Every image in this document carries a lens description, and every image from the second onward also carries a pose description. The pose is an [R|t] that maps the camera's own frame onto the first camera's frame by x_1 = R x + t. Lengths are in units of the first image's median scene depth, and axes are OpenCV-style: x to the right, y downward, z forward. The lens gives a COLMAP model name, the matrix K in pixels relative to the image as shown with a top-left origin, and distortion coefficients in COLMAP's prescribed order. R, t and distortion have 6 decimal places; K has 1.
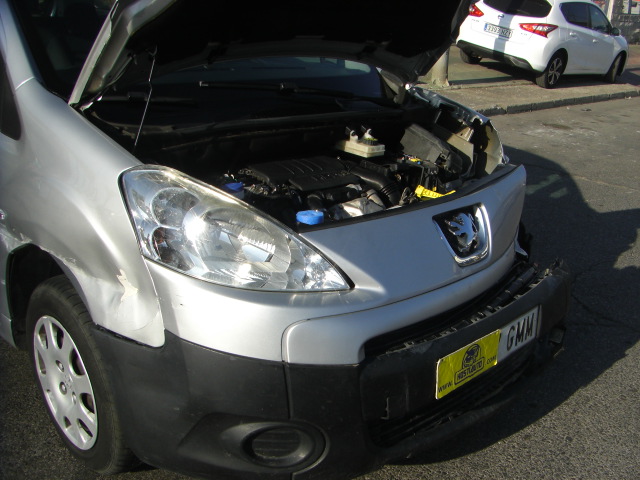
lens RADIAL K [[733.5, 0, 366.4], [0, 733.5, 288.5], [0, 0, 1]] dist [-0.203270, 0.143890]
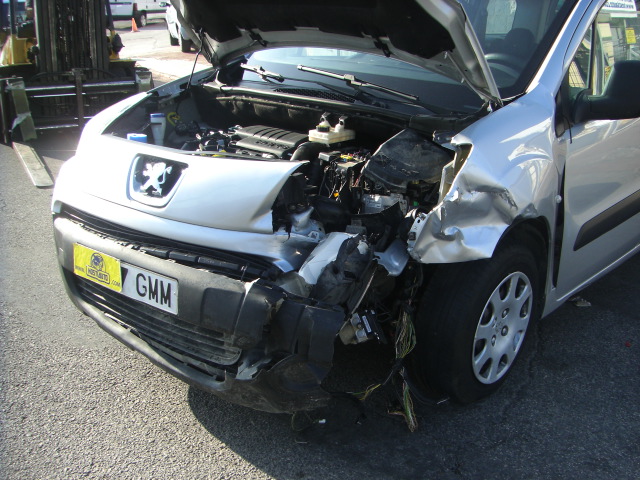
lens RADIAL K [[733.5, 0, 366.4], [0, 733.5, 288.5], [0, 0, 1]] dist [-0.203270, 0.143890]
pose [[0.093450, 0.295366, -0.950803, 1.265333], [-0.418182, 0.878305, 0.231744, -0.317994], [0.903544, 0.375952, 0.205595, 1.105489]]
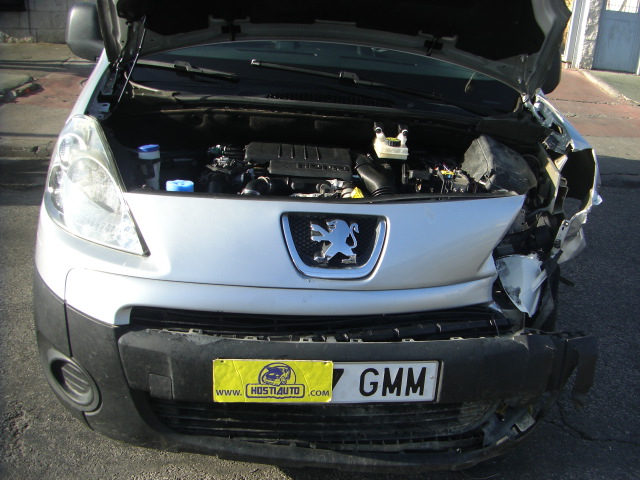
lens RADIAL K [[733.5, 0, 366.4], [0, 733.5, 288.5], [0, 0, 1]] dist [-0.203270, 0.143890]
pose [[0.766060, 0.258410, -0.588538, 0.670952], [-0.281292, 0.958072, 0.054523, -0.079637], [0.577951, 0.123784, 0.806629, 0.321070]]
